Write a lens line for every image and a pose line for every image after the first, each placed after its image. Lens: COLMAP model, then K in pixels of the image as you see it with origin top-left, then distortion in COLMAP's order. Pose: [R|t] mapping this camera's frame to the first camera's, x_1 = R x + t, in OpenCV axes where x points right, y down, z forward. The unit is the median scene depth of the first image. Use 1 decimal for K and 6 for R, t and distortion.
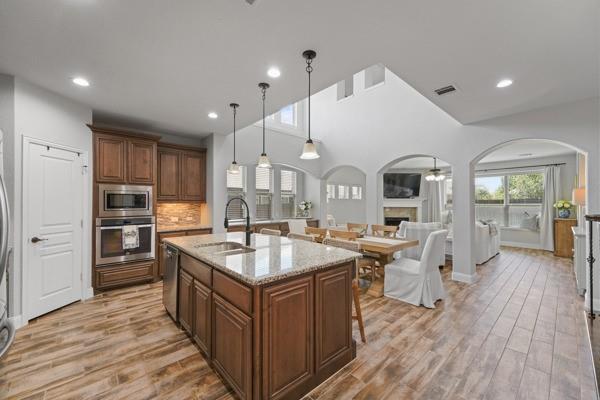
lens RADIAL K [[237.4, 0, 296.3], [0, 237.4, 201.4], [0, 0, 1]] dist [0.008056, -0.002035]
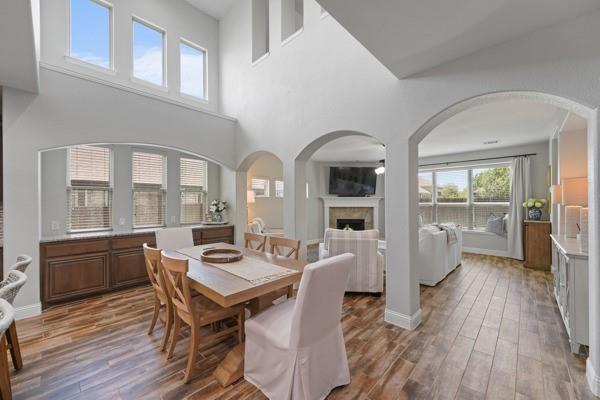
lens RADIAL K [[237.4, 0, 297.3], [0, 237.4, 202.3], [0, 0, 1]] dist [0.008056, -0.002035]
pose [[0.996687, -0.004012, 0.081234, 0.332773], [0.003452, 0.999969, 0.007042, 0.000575], [-0.081259, -0.006738, 0.996670, 0.344623]]
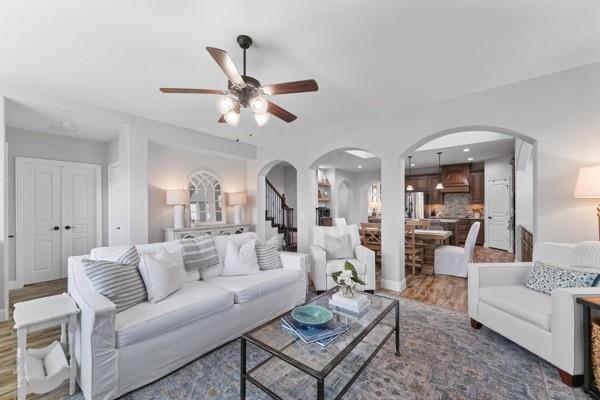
lens RADIAL K [[237.4, 0, 297.3], [0, 237.4, 206.0], [0, 0, 1]] dist [0.008056, -0.002035]
pose [[-0.987467, 0.001547, -0.157821, 0.845995], [0.003091, 0.999950, -0.009543, 0.031596], [0.157798, -0.009912, -0.987422, 1.938852]]
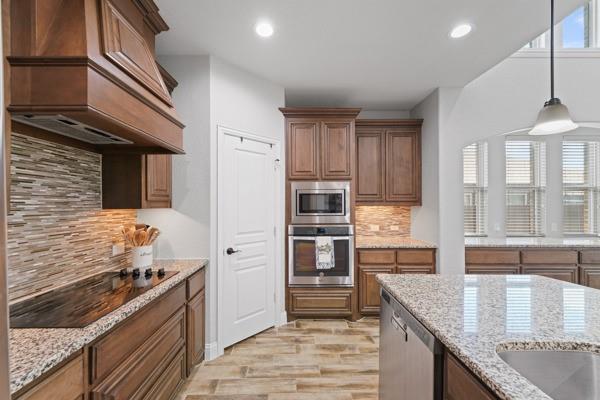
lens RADIAL K [[237.4, 0, 296.4], [0, 237.4, 201.7], [0, 0, 1]] dist [0.008056, -0.002035]
pose [[0.753300, -0.004882, -0.657659, -0.225372], [0.006112, 0.999981, -0.000422, -0.004701], [0.657649, -0.003701, 0.753316, 0.316908]]
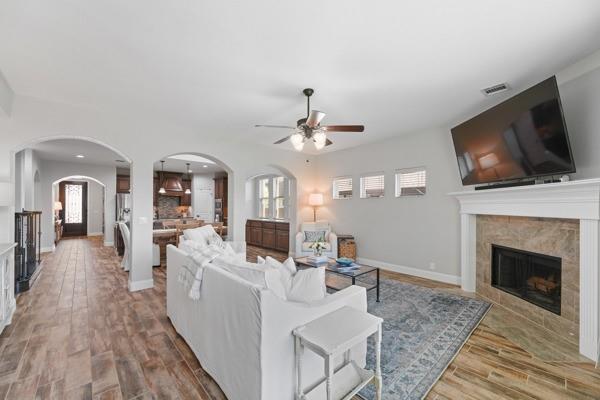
lens RADIAL K [[237.4, 0, 293.6], [0, 237.4, 205.5], [0, 0, 1]] dist [0.008056, -0.002035]
pose [[0.003216, -0.006780, -0.999972, 1.478791], [0.006684, 0.999955, -0.006758, 0.021685], [0.999972, -0.006662, 0.003261, 1.441688]]
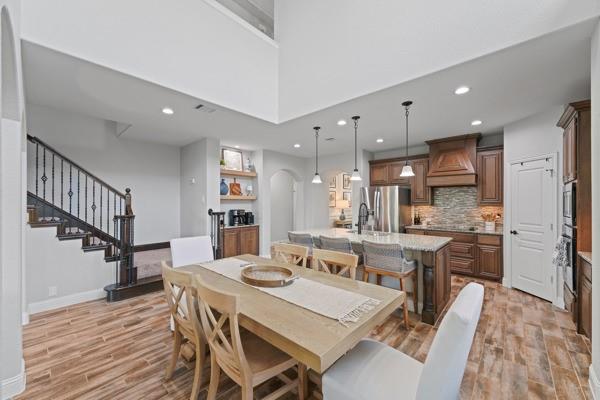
lens RADIAL K [[237.4, 0, 295.5], [0, 237.4, 202.4], [0, 0, 1]] dist [0.008056, -0.002035]
pose [[-0.994319, -0.000286, -0.106437, 0.200593], [0.000591, 0.999966, -0.008206, -0.002594], [0.106435, -0.008222, -0.994286, 1.341826]]
